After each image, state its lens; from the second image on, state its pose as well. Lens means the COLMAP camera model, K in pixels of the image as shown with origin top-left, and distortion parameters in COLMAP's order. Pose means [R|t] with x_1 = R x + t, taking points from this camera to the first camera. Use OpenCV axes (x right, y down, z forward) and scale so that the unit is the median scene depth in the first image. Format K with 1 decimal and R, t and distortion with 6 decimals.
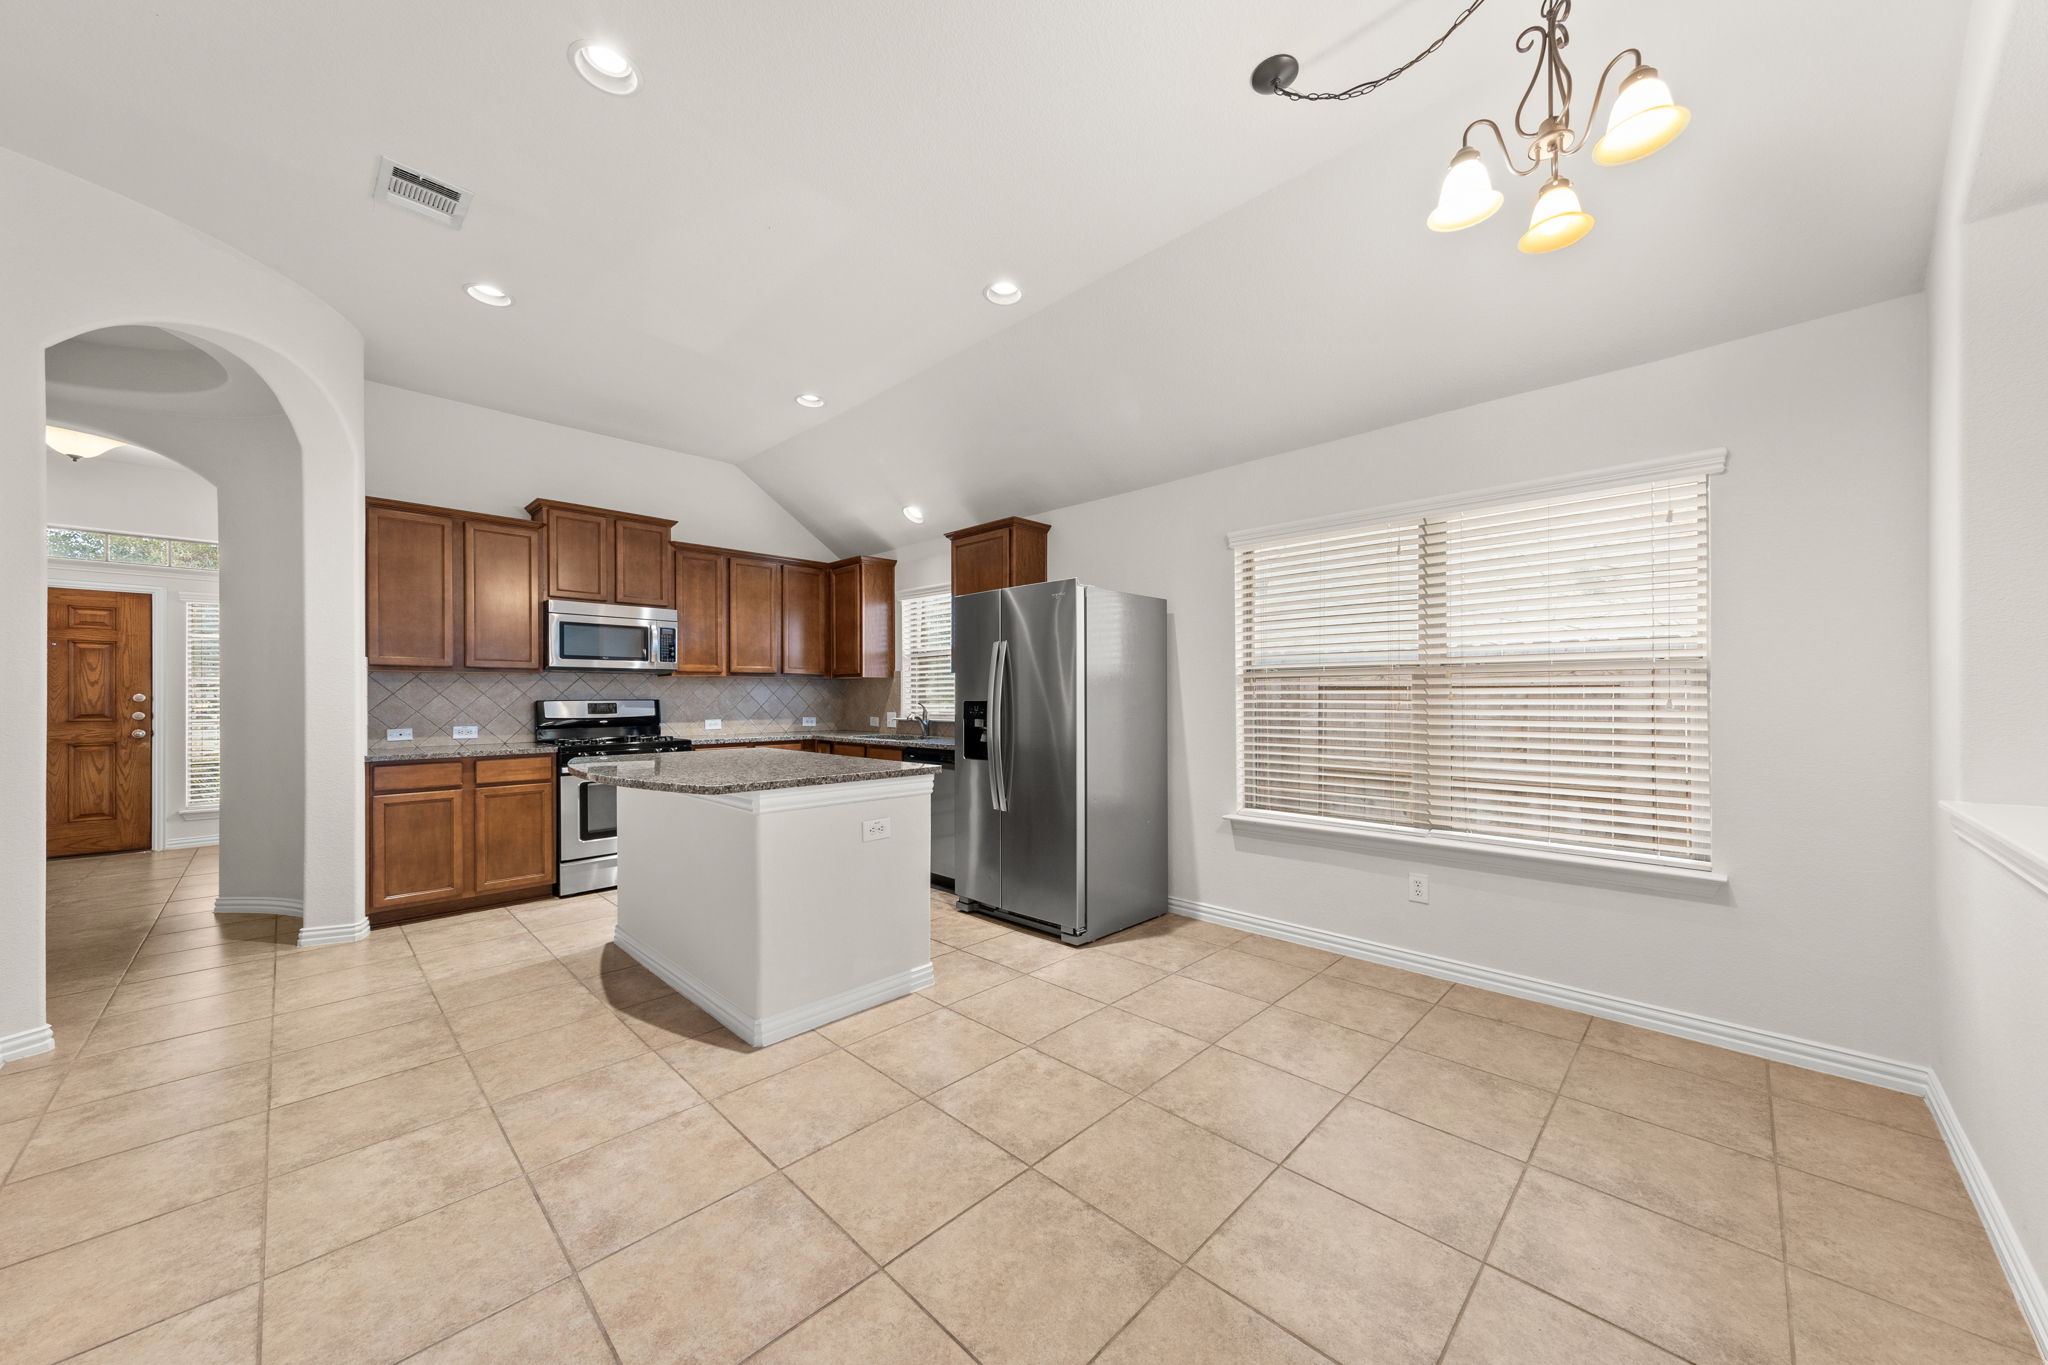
lens RADIAL K [[718.2, 0, 1027.5], [0, 718.2, 695.7], [0, 0, 1]] dist [0.007581, -0.000061]
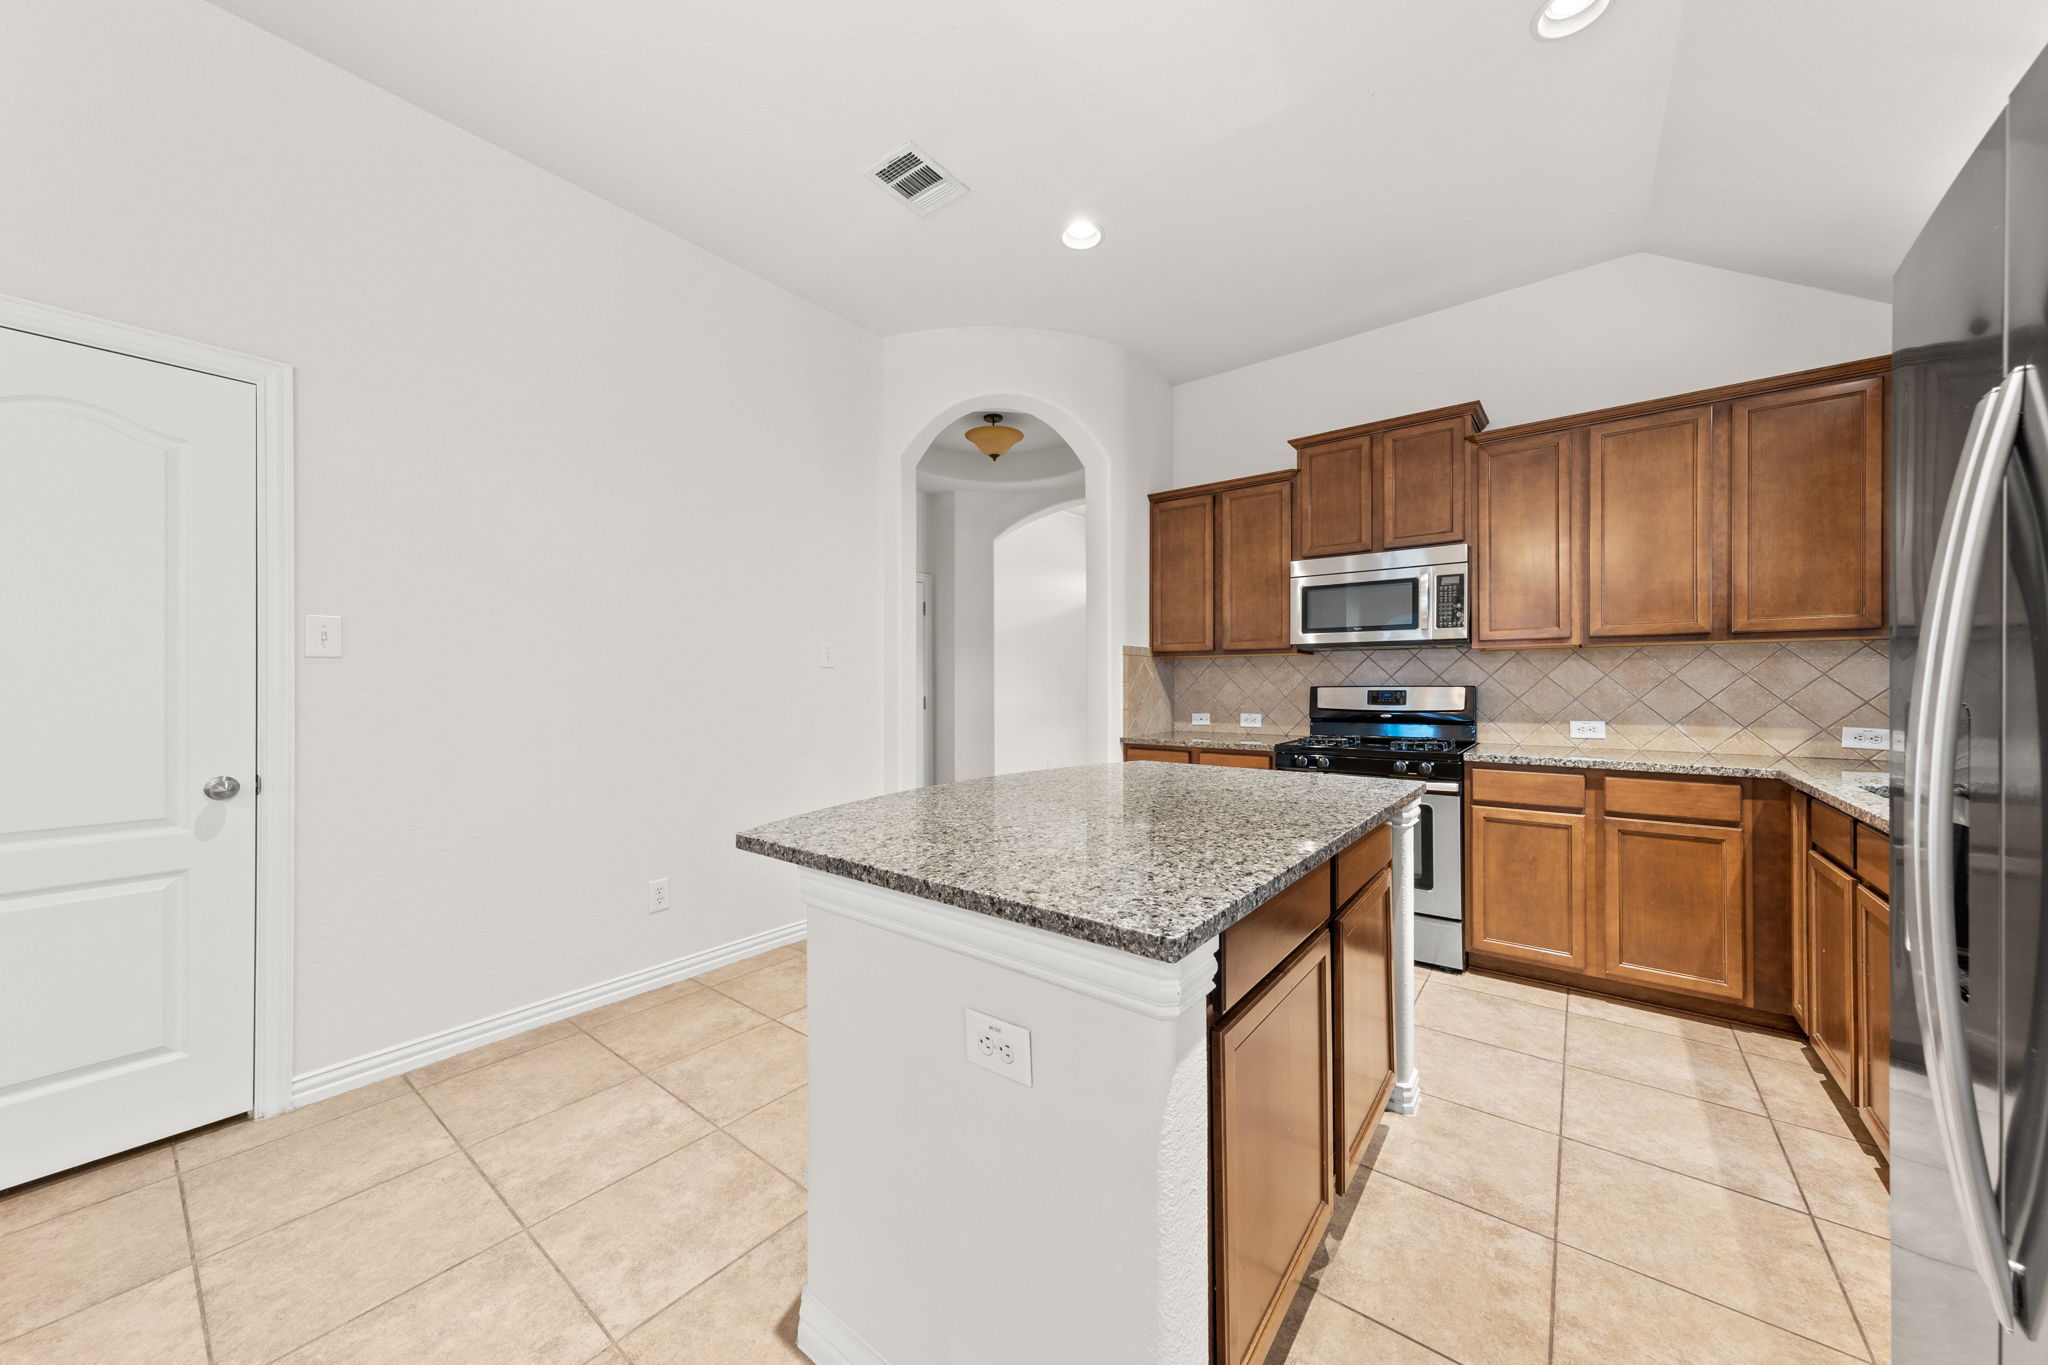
lens RADIAL K [[710.7, 0, 1028.5], [0, 710.7, 681.1], [0, 0, 1]] dist [0.008885, -0.000014]
pose [[0.111753, -0.000502, -0.993736, 0.096495], [0.004600, 0.999989, 0.000012, -0.000803], [0.993725, -0.004572, 0.111754, 0.607535]]
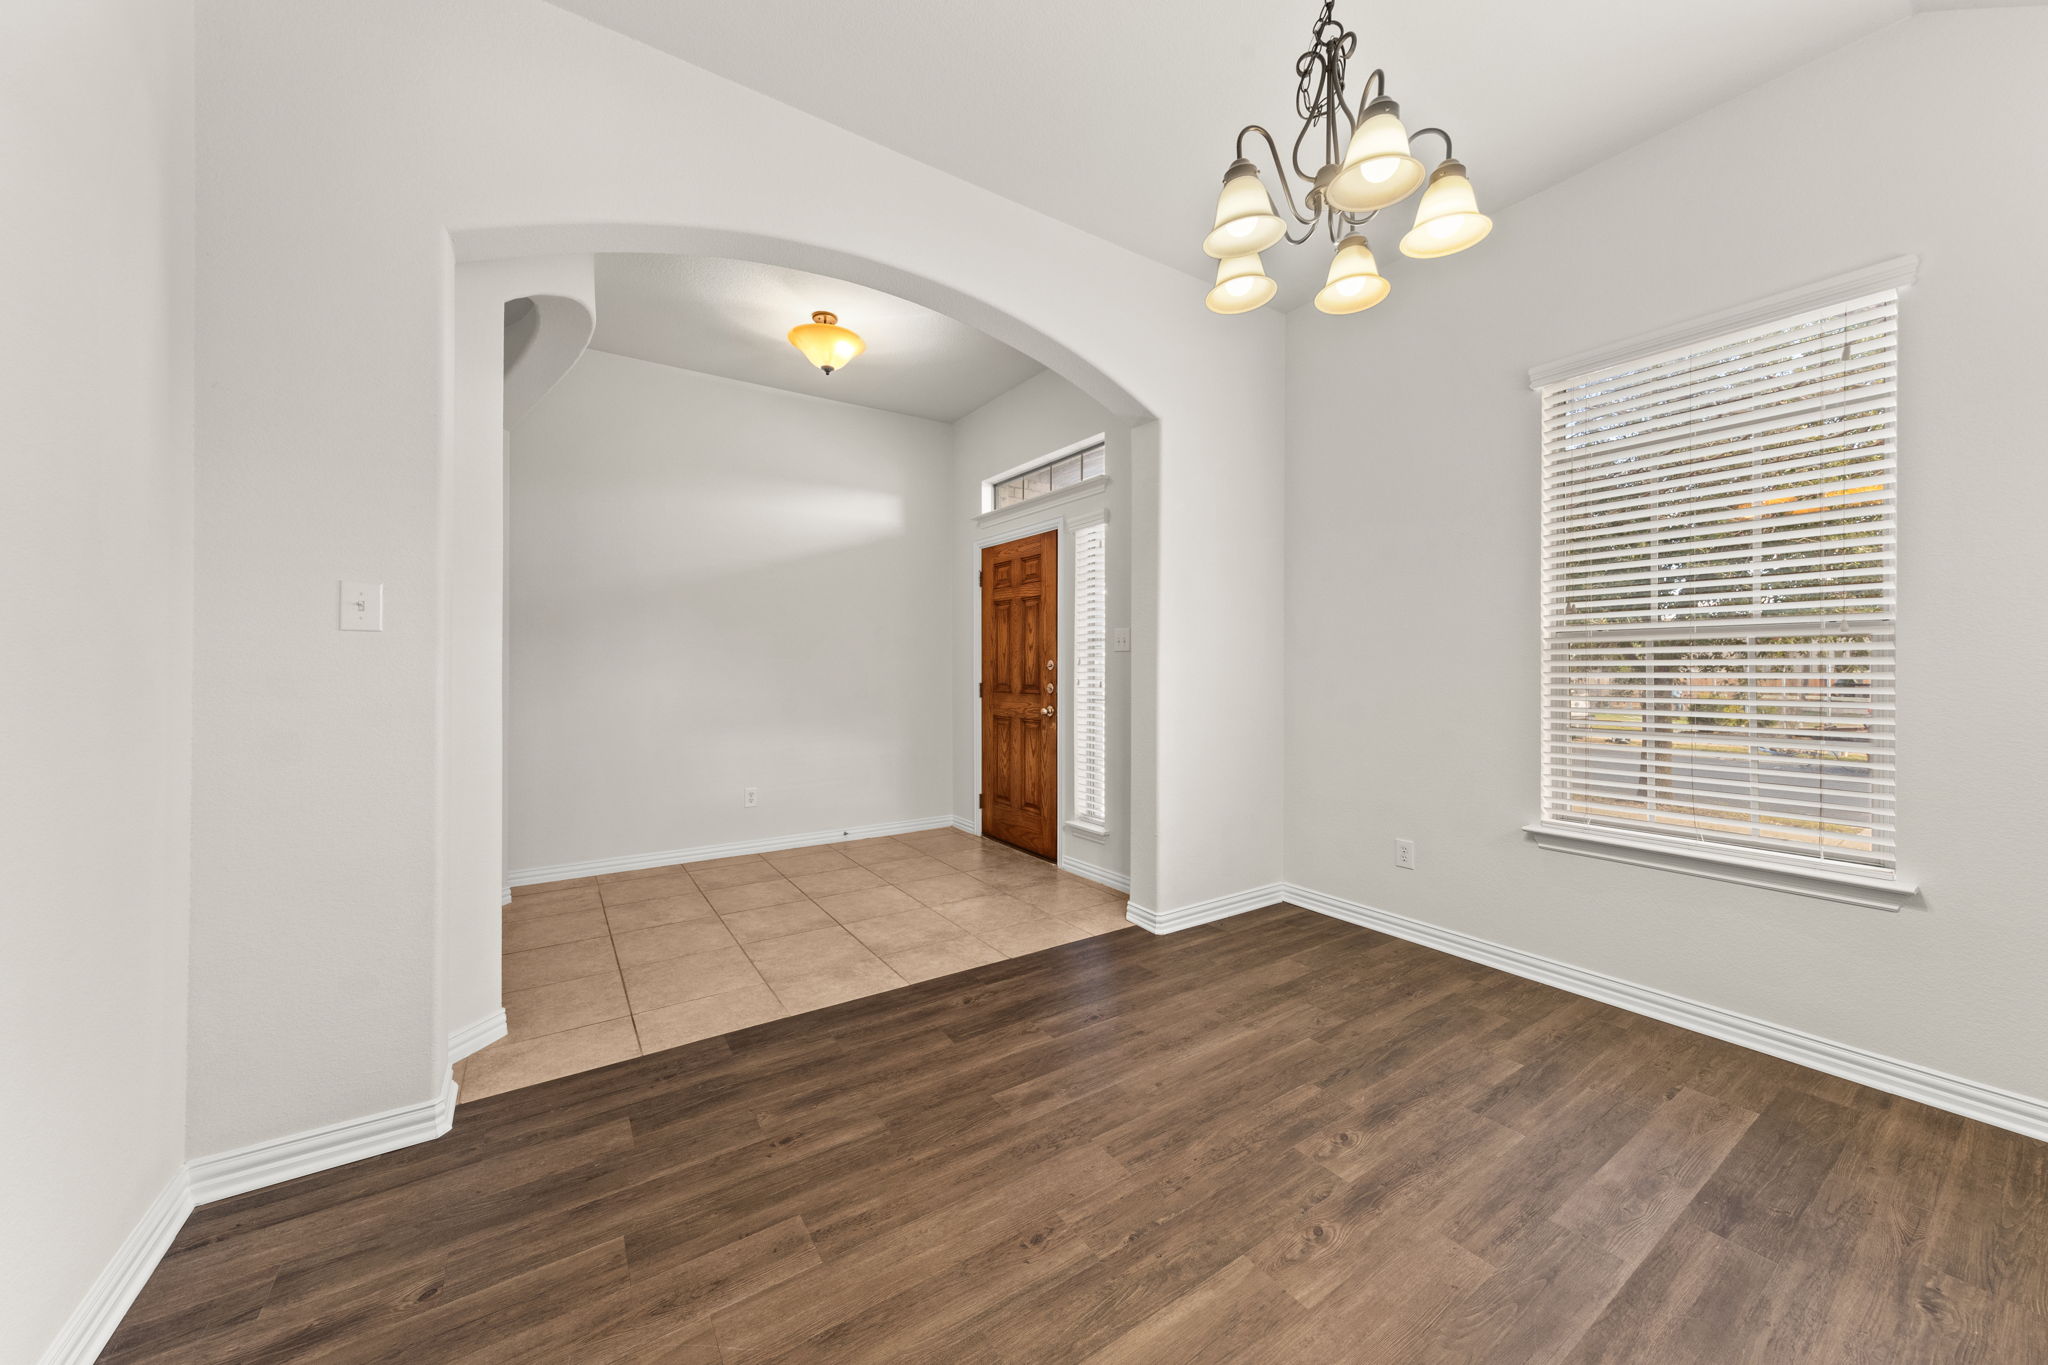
lens RADIAL K [[719.9, 0, 1022.2], [0, 719.9, 667.4], [0, 0, 1]] dist [0.007141, -0.000195]
pose [[-0.208252, 0.000238, -0.978075, -0.579882], [-0.002888, 0.999995, 0.000858, 0.006071], [0.978071, 0.003004, -0.208251, 1.426149]]
